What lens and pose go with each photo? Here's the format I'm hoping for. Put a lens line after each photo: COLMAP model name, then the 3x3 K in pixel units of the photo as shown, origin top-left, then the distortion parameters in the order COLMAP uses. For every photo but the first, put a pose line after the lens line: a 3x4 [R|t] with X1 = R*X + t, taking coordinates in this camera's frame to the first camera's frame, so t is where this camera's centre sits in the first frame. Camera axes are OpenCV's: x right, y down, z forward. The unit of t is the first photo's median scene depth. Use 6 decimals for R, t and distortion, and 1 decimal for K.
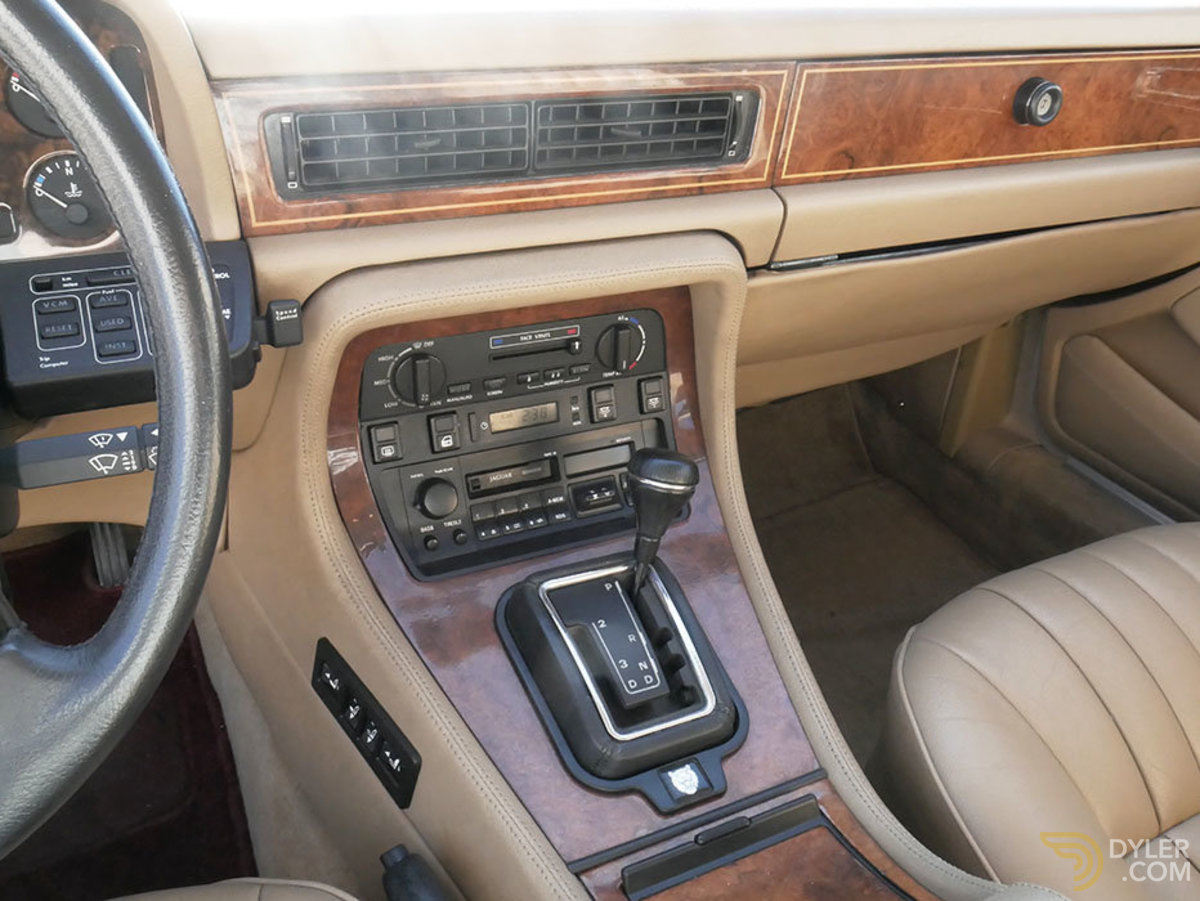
lens RADIAL K [[986.1, 0, 600.0], [0, 986.1, 450.5], [0, 0, 1]] dist [-0.011954, -0.010717]
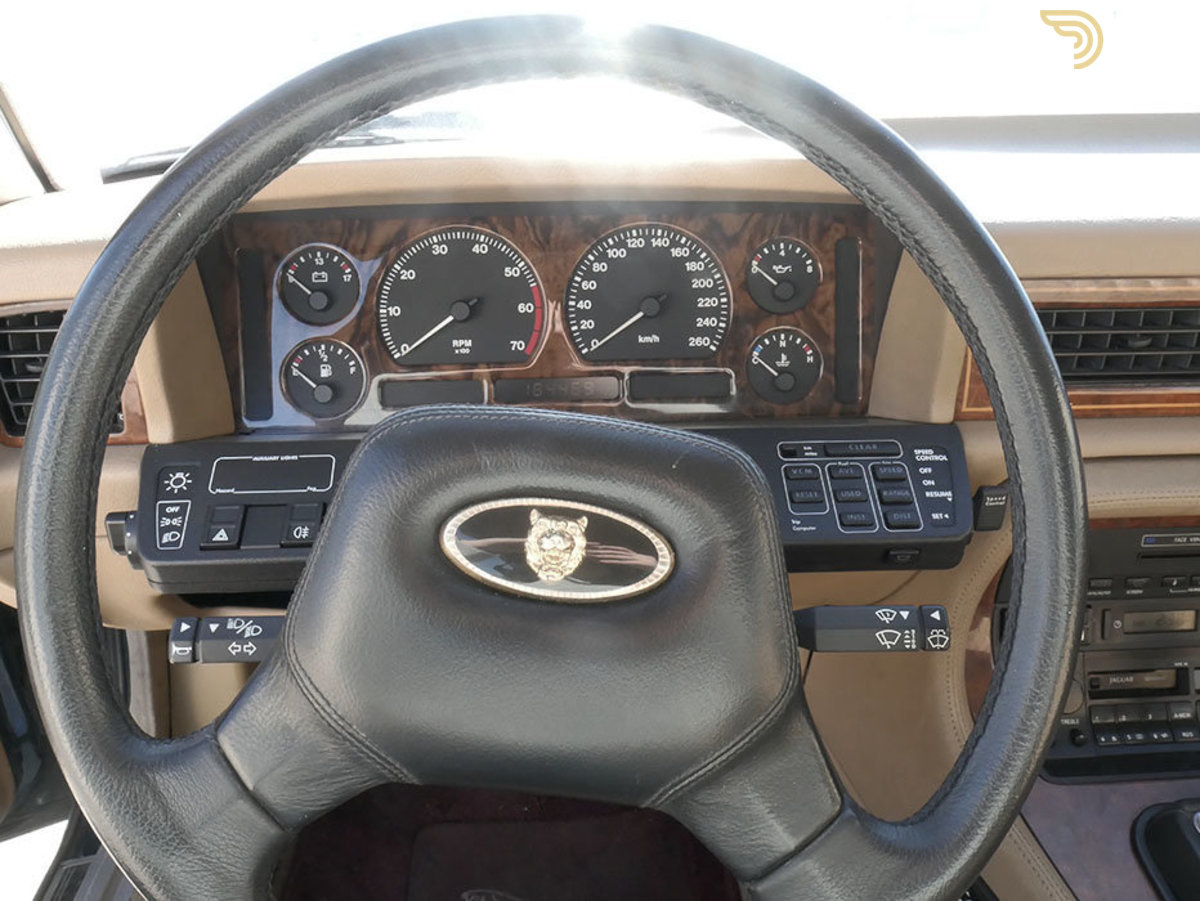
lens RADIAL K [[986.1, 0, 600.0], [0, 986.1, 450.5], [0, 0, 1]] dist [-0.011954, -0.010717]
pose [[0.933584, 0.108508, -0.341536, -0.349097], [-0.150993, 0.983434, -0.100293, -0.024928], [0.324996, 0.145201, 0.934502, -0.087779]]
